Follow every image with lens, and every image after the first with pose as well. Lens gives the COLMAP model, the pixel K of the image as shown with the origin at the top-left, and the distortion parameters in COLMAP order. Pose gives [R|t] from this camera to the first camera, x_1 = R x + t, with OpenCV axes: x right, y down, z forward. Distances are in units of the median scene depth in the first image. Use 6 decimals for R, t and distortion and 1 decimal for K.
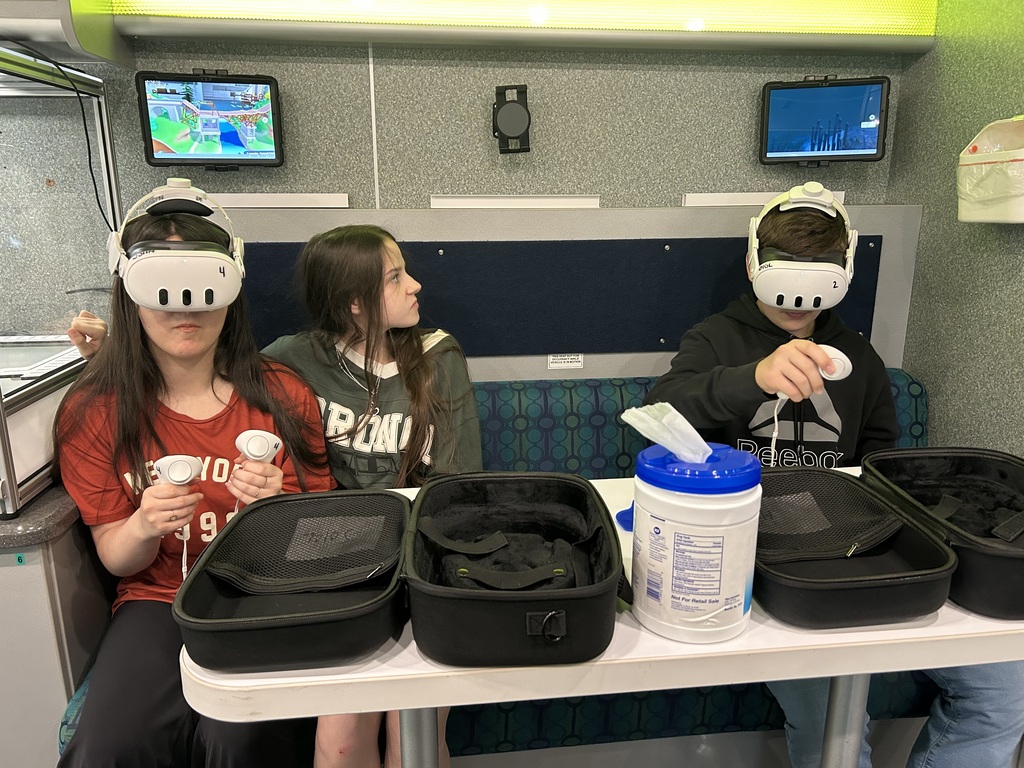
lens RADIAL K [[795.0, 0, 506.8], [0, 795.0, 394.1], [0, 0, 1]] dist [0.036337, -0.035886]
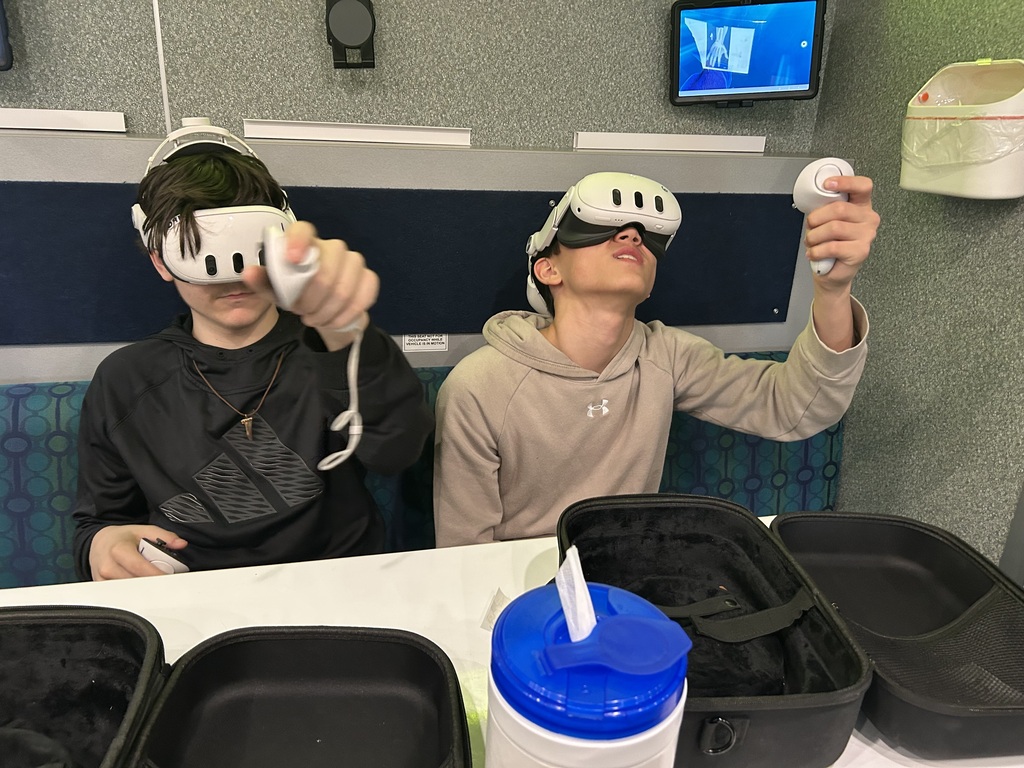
lens RADIAL K [[795.0, 0, 515.7], [0, 795.0, 388.0], [0, 0, 1]] dist [0.036337, -0.035886]
pose [[0.992018, 0.003910, 0.126038, 0.066366], [-0.016992, 0.994548, 0.102889, -0.081861], [-0.124949, -0.104209, 0.986675, 0.202948]]
